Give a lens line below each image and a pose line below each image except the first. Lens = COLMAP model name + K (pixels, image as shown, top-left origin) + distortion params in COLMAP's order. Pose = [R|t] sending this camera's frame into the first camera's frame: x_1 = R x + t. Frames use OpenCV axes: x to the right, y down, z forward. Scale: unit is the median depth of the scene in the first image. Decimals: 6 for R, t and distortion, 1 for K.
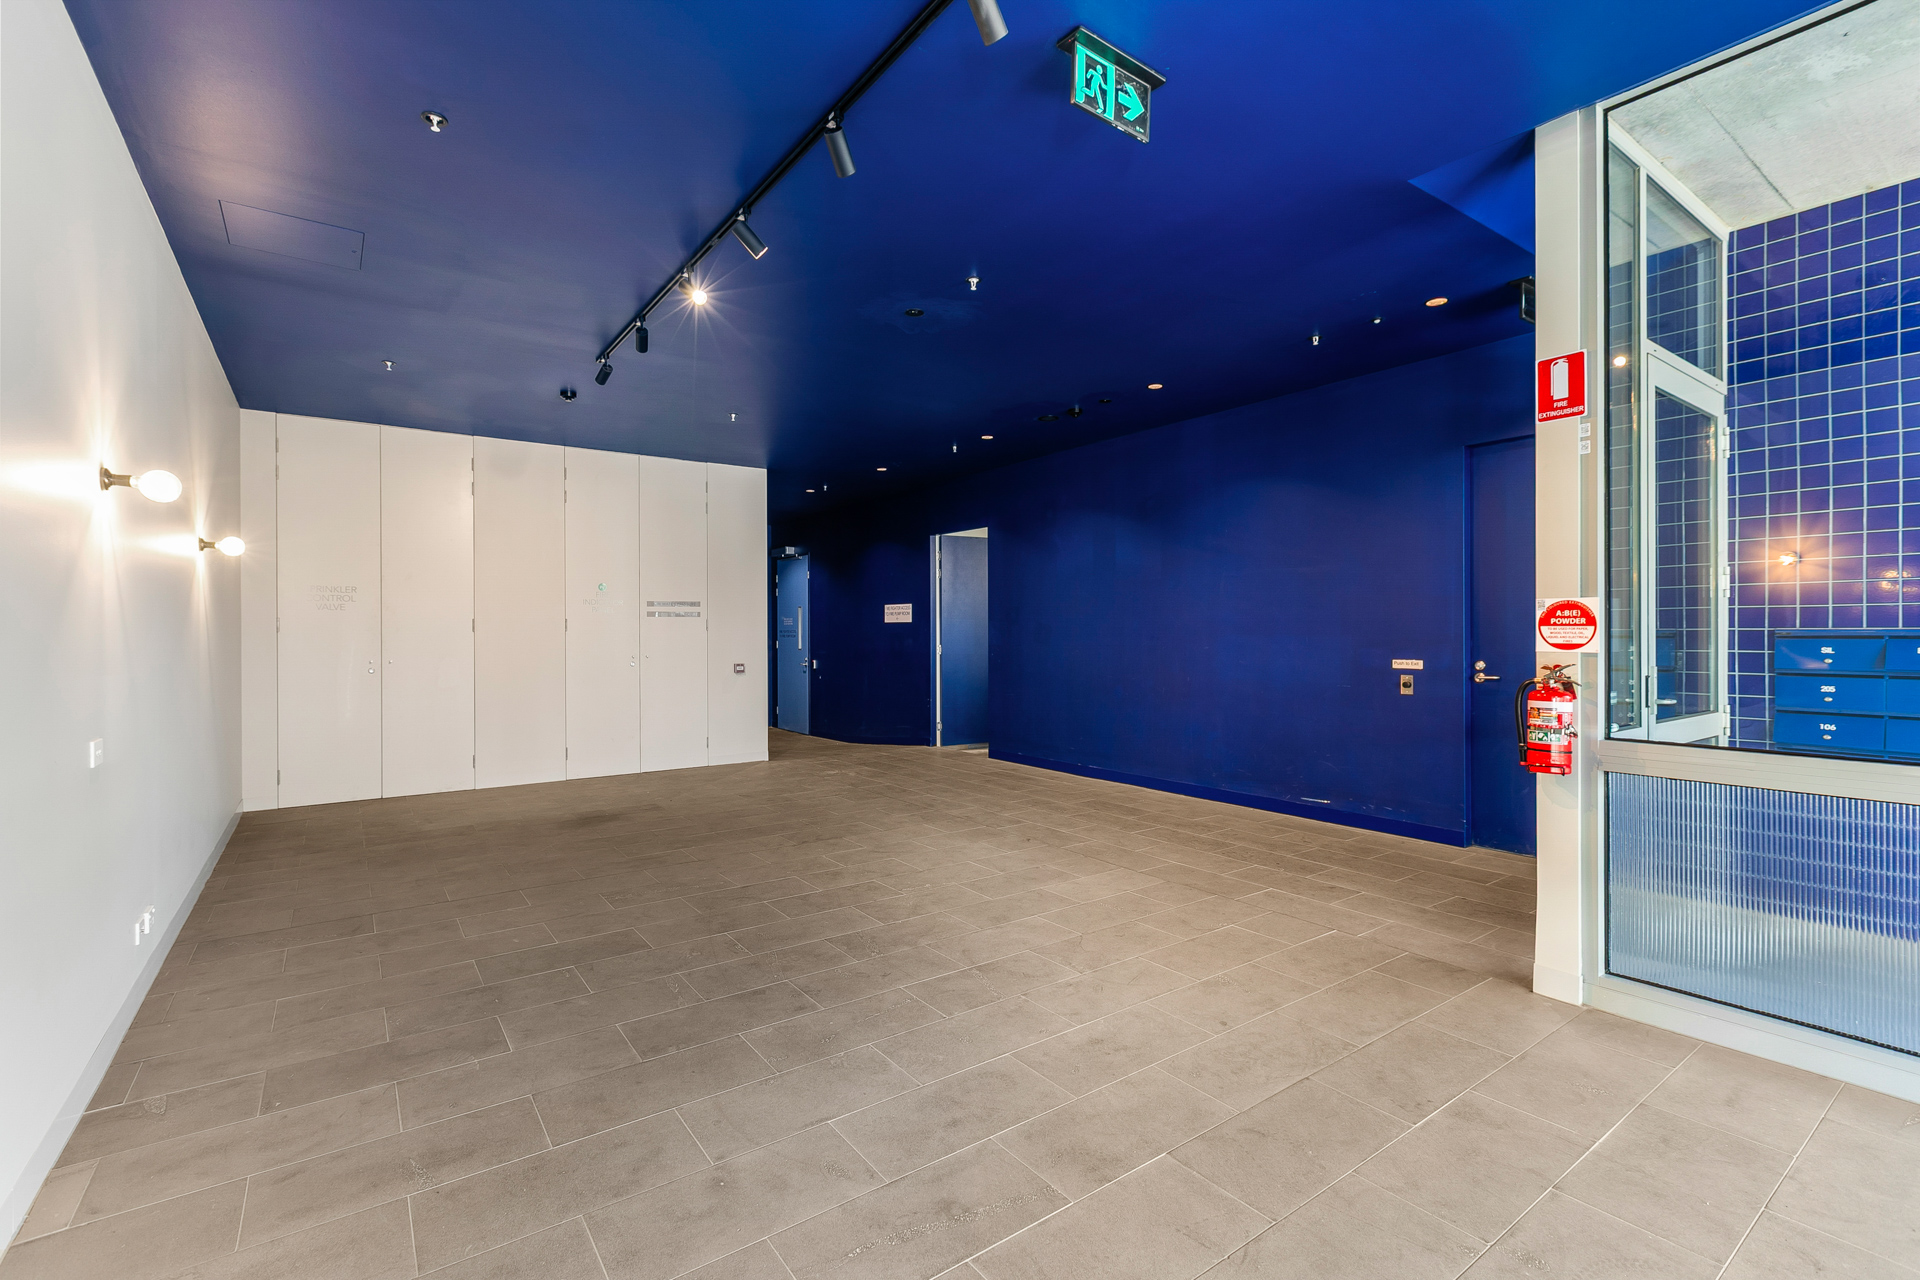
lens RADIAL K [[863.4, 0, 952.2], [0, 863.4, 632.9], [0, 0, 1]] dist [0.001252, -0.001282]
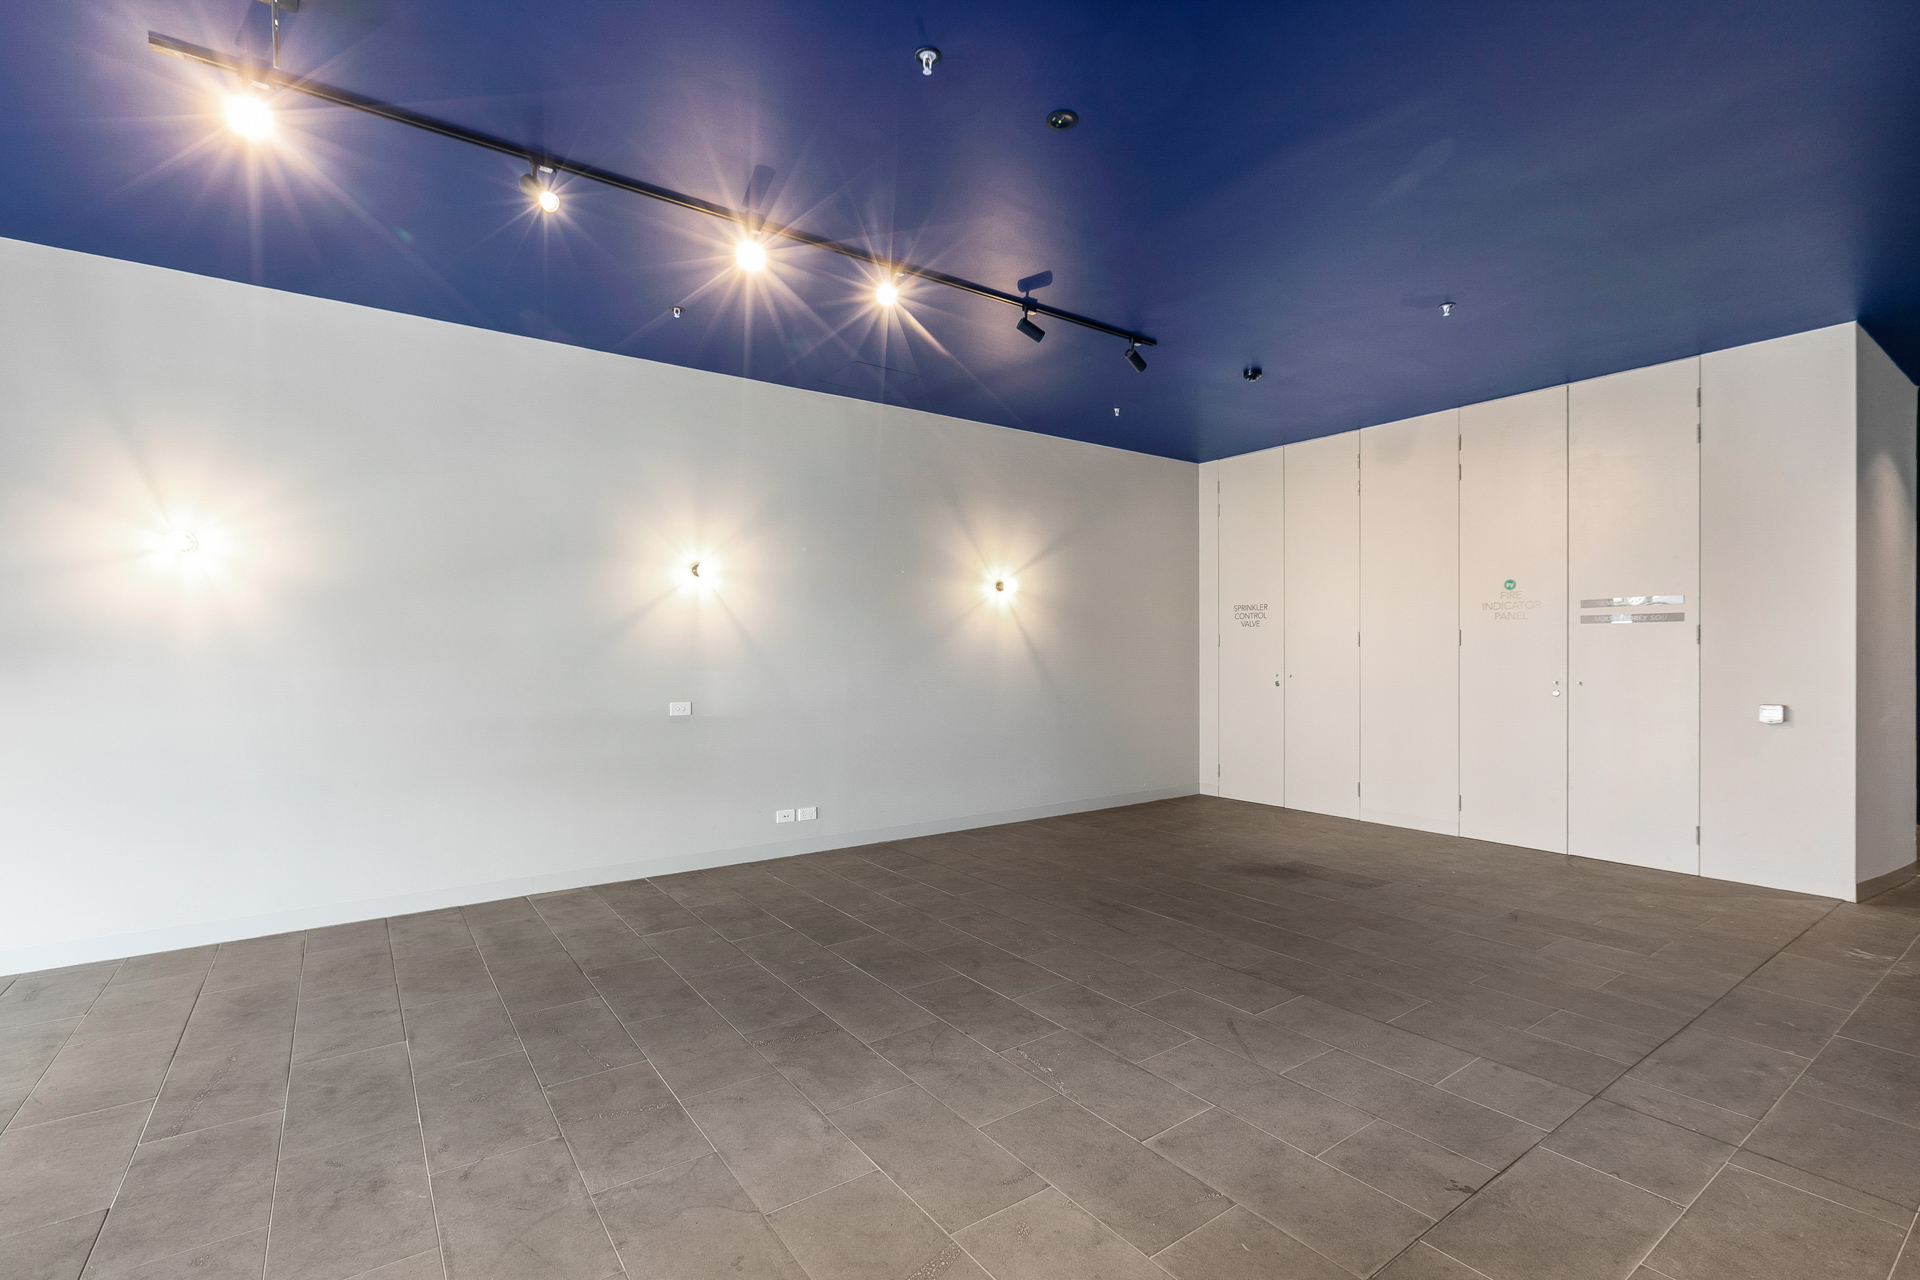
lens RADIAL K [[863.4, 0, 948.3], [0, 863.4, 652.5], [0, 0, 1]] dist [0.001252, -0.001282]
pose [[-0.009483, 0.007207, -0.999929, 0.733494], [0.000562, 0.999974, 0.007202, -0.003166], [0.999955, -0.000494, -0.009487, 1.202486]]
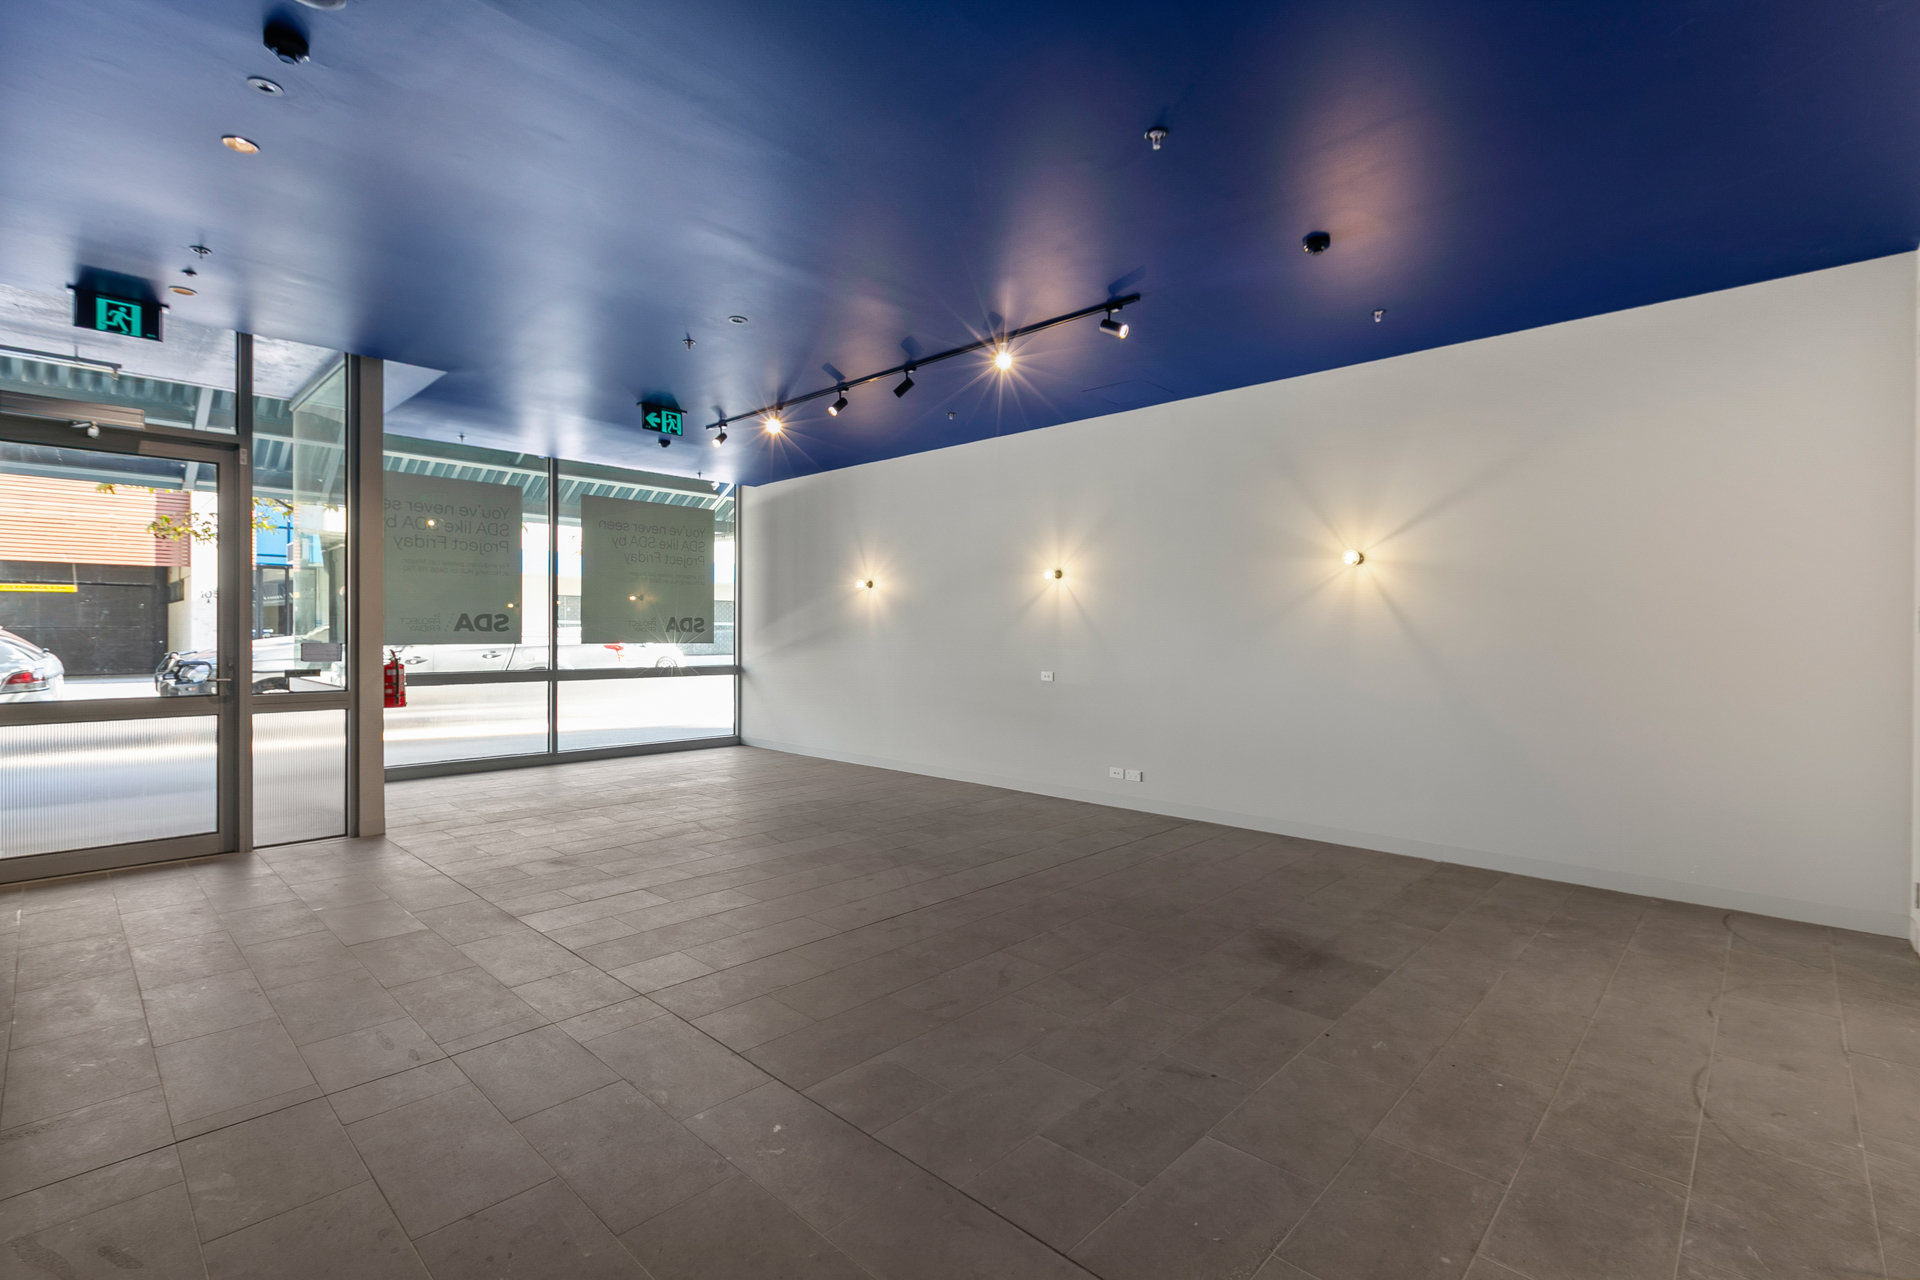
lens RADIAL K [[863.4, 0, 955.8], [0, 863.4, 634.2], [0, 0, 1]] dist [0.001252, -0.001282]
pose [[-0.982456, -0.002834, -0.186474, -0.336809], [-0.003912, 0.999978, 0.005415, -0.003847], [0.186454, 0.006049, -0.982445, 2.995903]]
